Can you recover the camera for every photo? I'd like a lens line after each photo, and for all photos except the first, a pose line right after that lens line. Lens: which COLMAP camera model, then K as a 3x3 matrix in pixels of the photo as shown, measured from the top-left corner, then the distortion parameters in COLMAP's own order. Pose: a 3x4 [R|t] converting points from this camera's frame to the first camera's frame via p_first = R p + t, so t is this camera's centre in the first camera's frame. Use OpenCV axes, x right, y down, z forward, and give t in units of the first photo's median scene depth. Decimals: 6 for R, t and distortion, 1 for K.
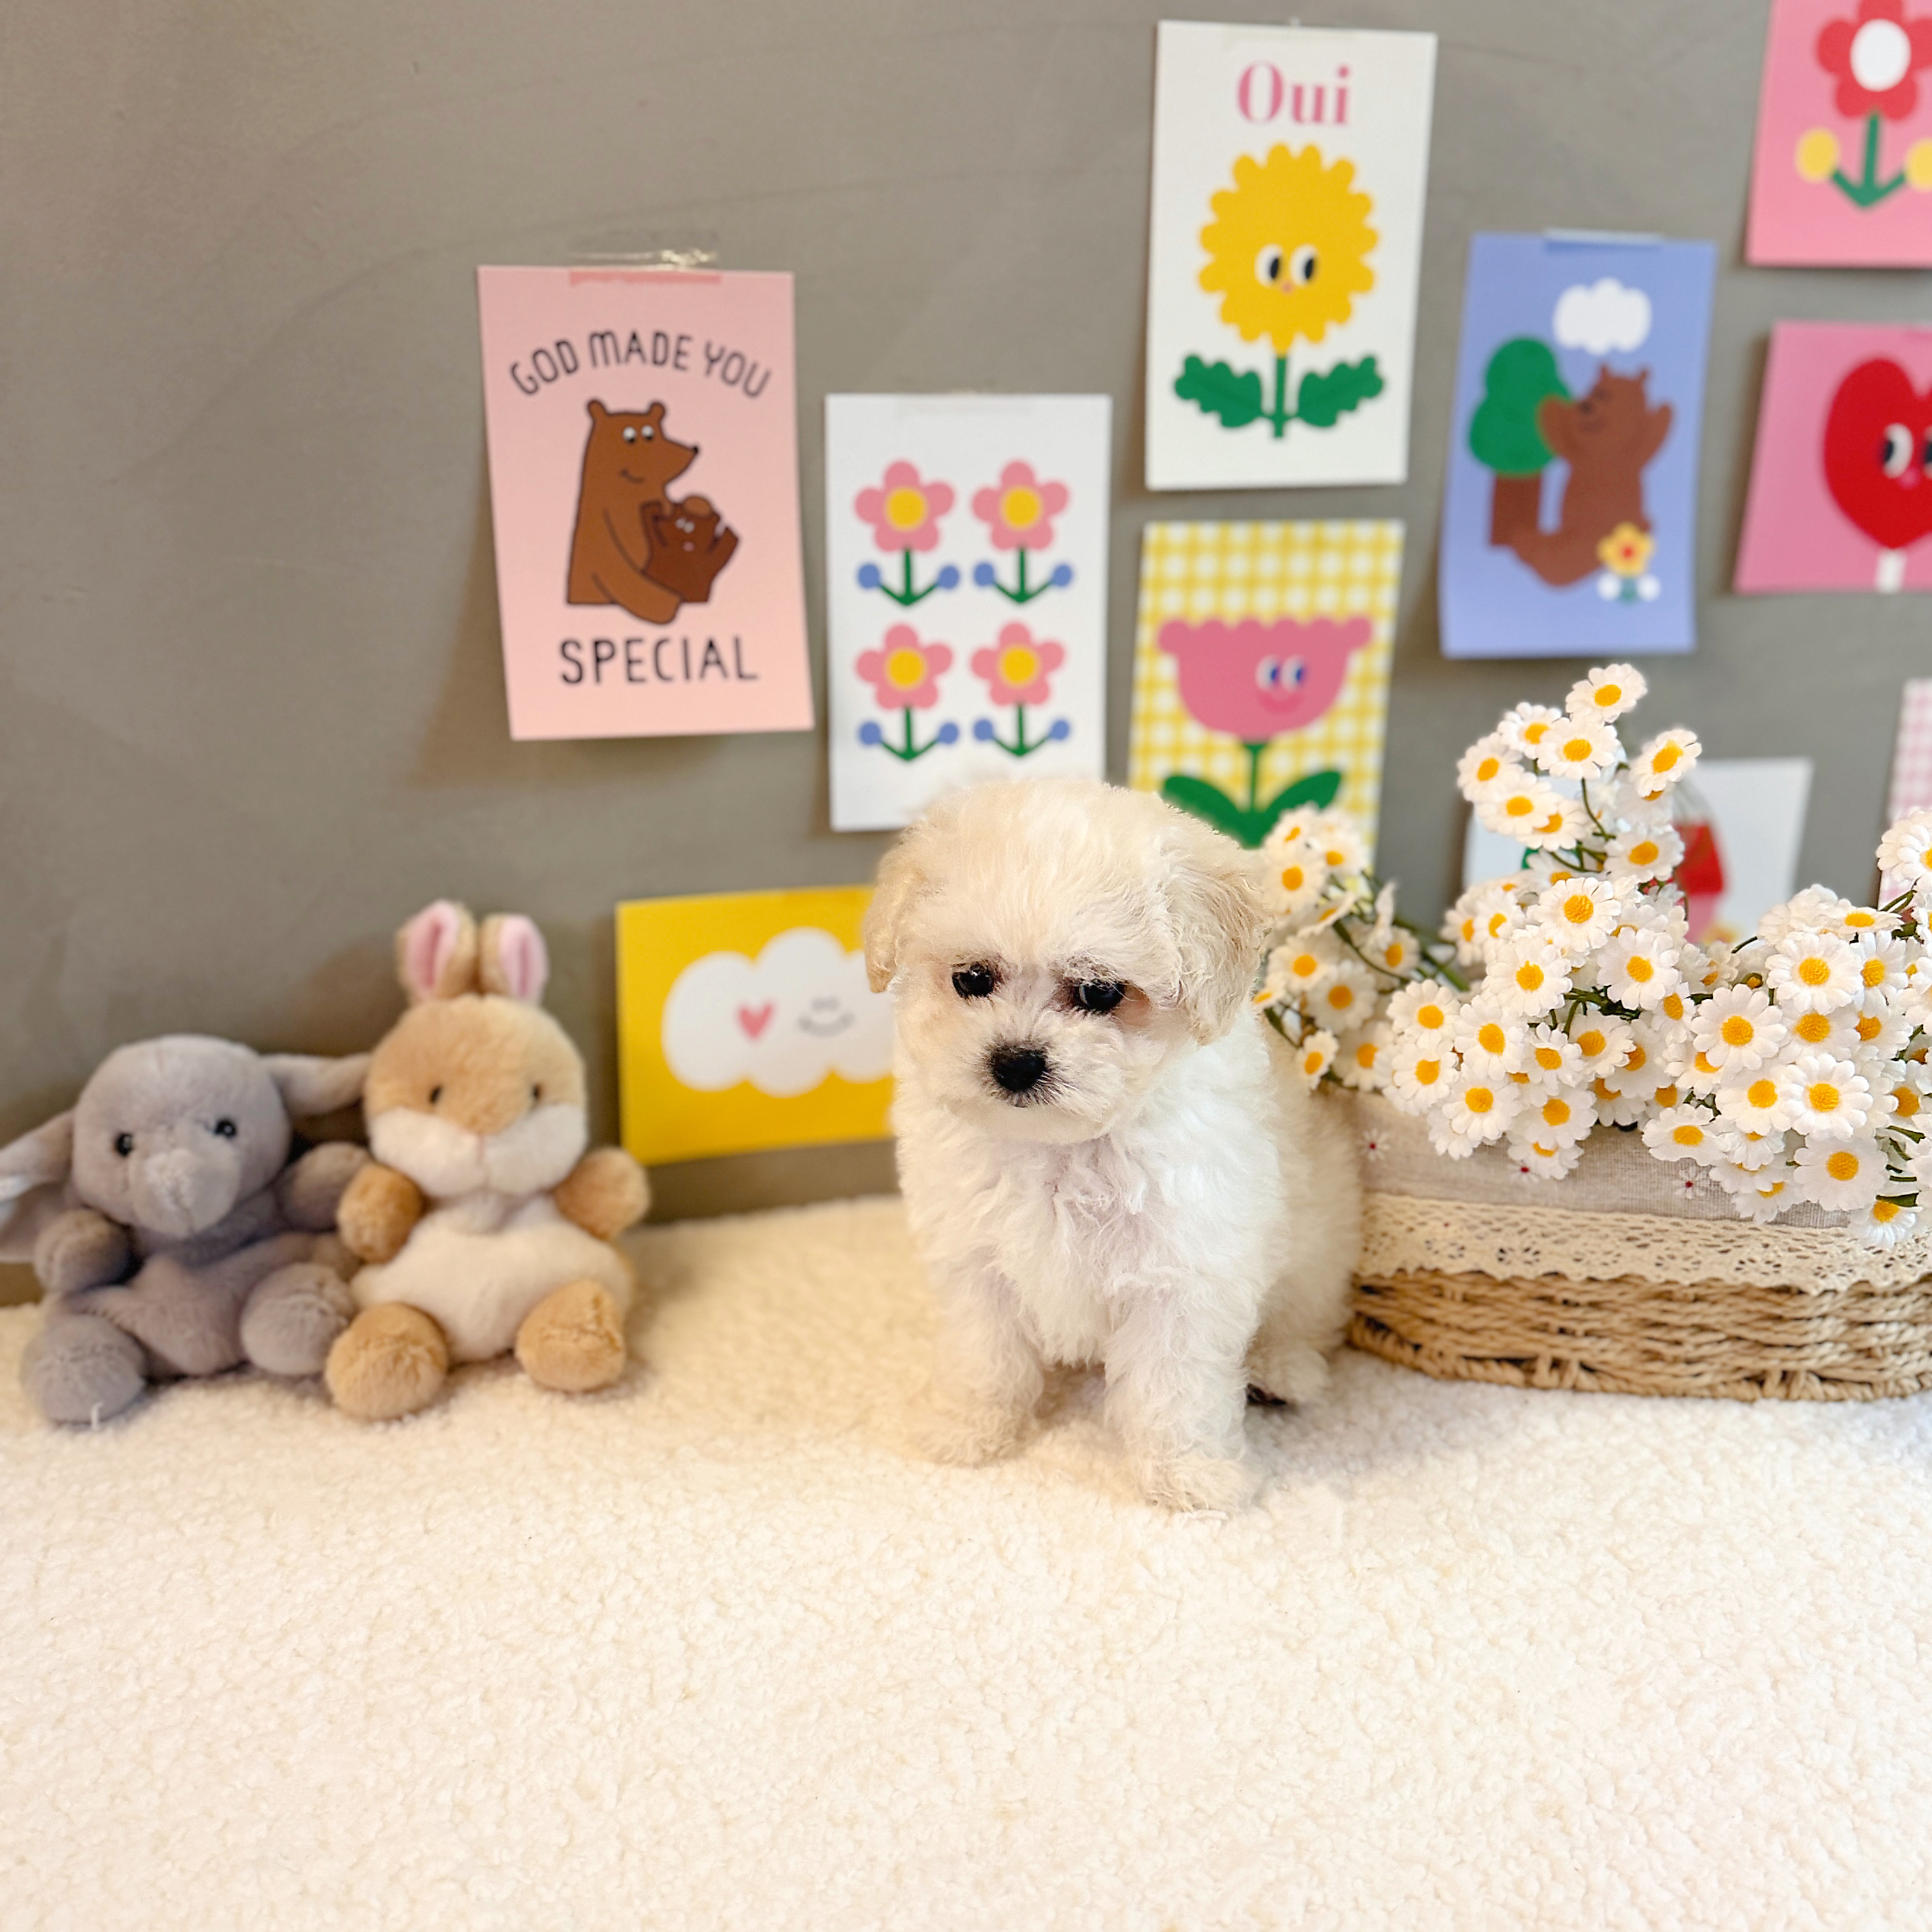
lens RADIAL K [[2096.5, 0, 982.1], [0, 2096.5, 924.5], [0, 0, 1]] dist [-0.054095, 0.000000]
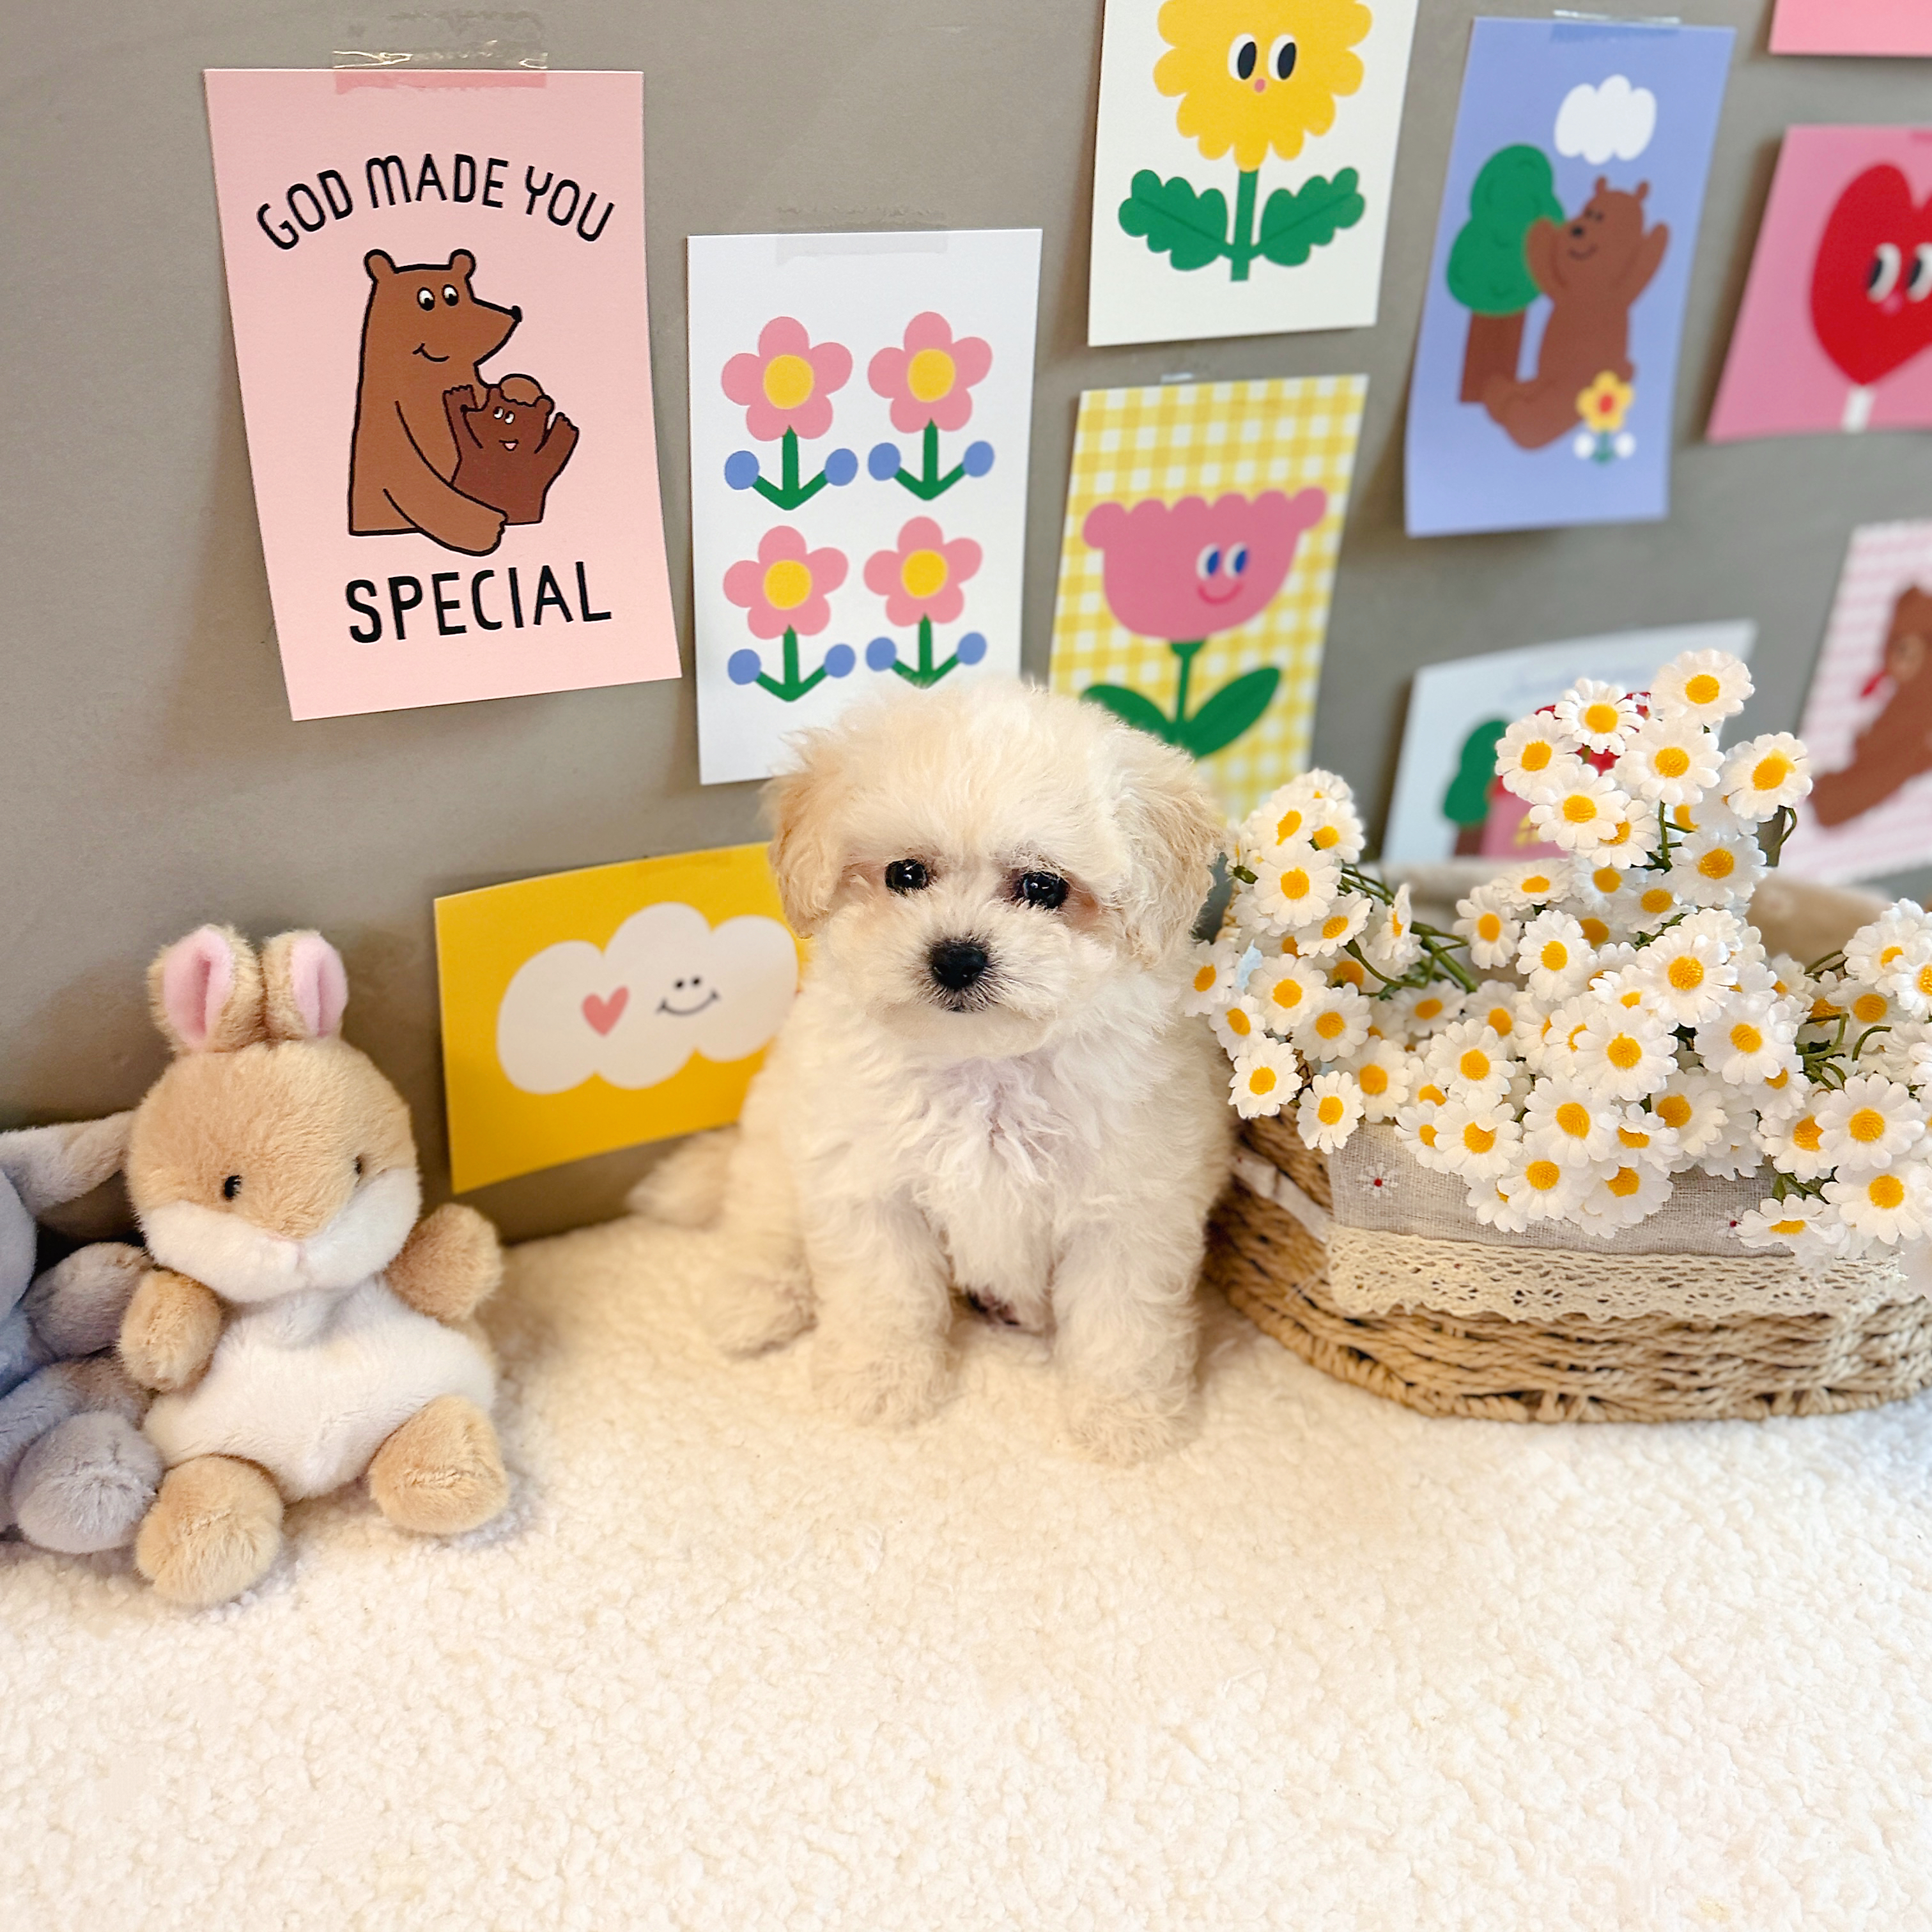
lens RADIAL K [[2096.5, 0, 1009.8], [0, 2096.5, 976.9], [0, 0, 1]] dist [-0.054095, 0.000000]
pose [[0.980291, -0.049267, 0.191318, -0.123652], [0.004324, 0.973525, 0.228540, -0.174262], [-0.197512, -0.223209, 0.954551, 0.220702]]
